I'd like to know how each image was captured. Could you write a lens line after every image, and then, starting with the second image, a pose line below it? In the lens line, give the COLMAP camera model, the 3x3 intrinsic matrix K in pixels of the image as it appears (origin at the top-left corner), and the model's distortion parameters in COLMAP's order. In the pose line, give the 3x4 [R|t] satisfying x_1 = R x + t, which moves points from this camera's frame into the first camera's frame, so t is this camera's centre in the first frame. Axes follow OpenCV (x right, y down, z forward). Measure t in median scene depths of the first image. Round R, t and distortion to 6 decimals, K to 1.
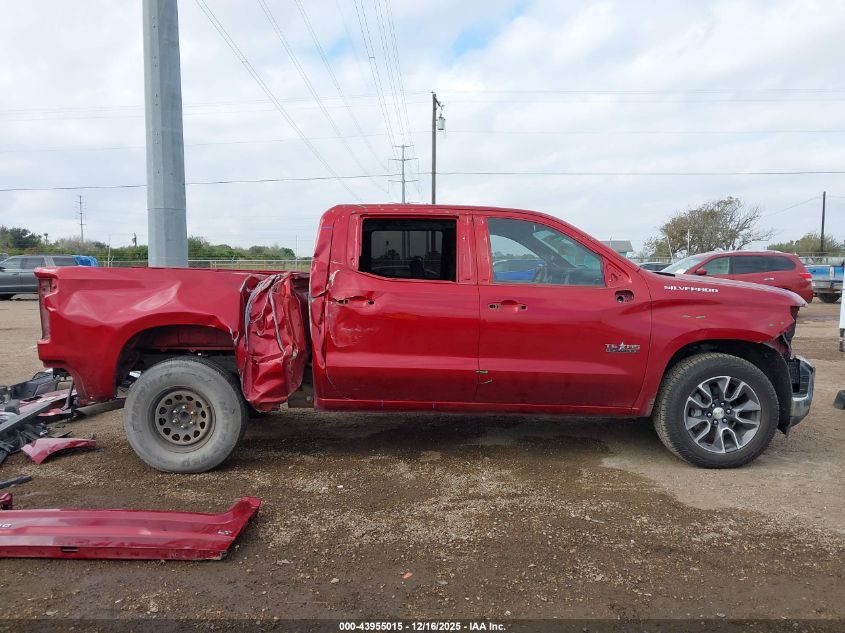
lens RADIAL K [[643.2, 0, 424.7], [0, 643.2, 313.5], [0, 0, 1]] dist [0.043451, -0.050647]
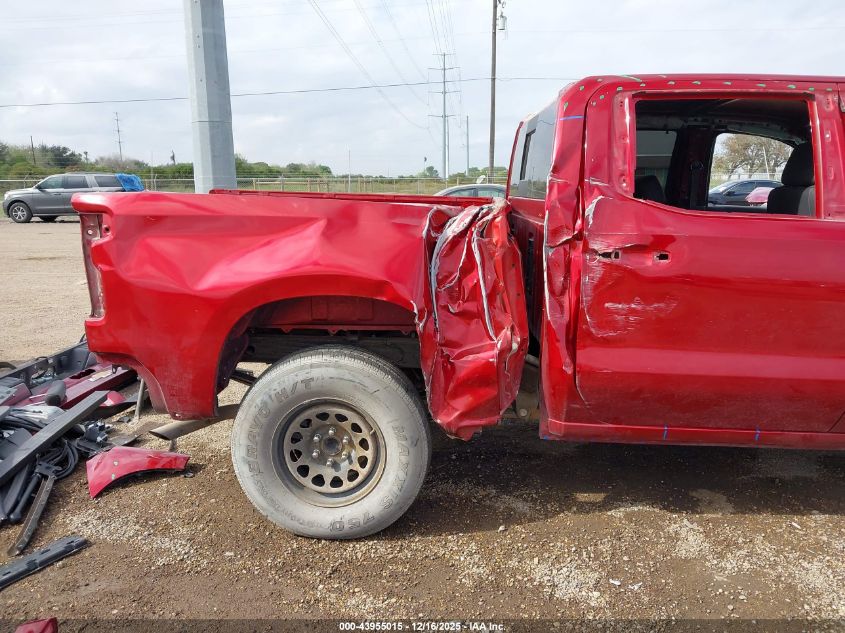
lens RADIAL K [[643.2, 0, 427.4], [0, 643.2, 310.1], [0, 0, 1]] dist [0.043451, -0.050647]
pose [[0.998632, 0.006602, -0.051867, -0.250156], [-0.000354, 0.992826, 0.119564, -0.037080], [0.052284, -0.119382, 0.991471, 0.424748]]
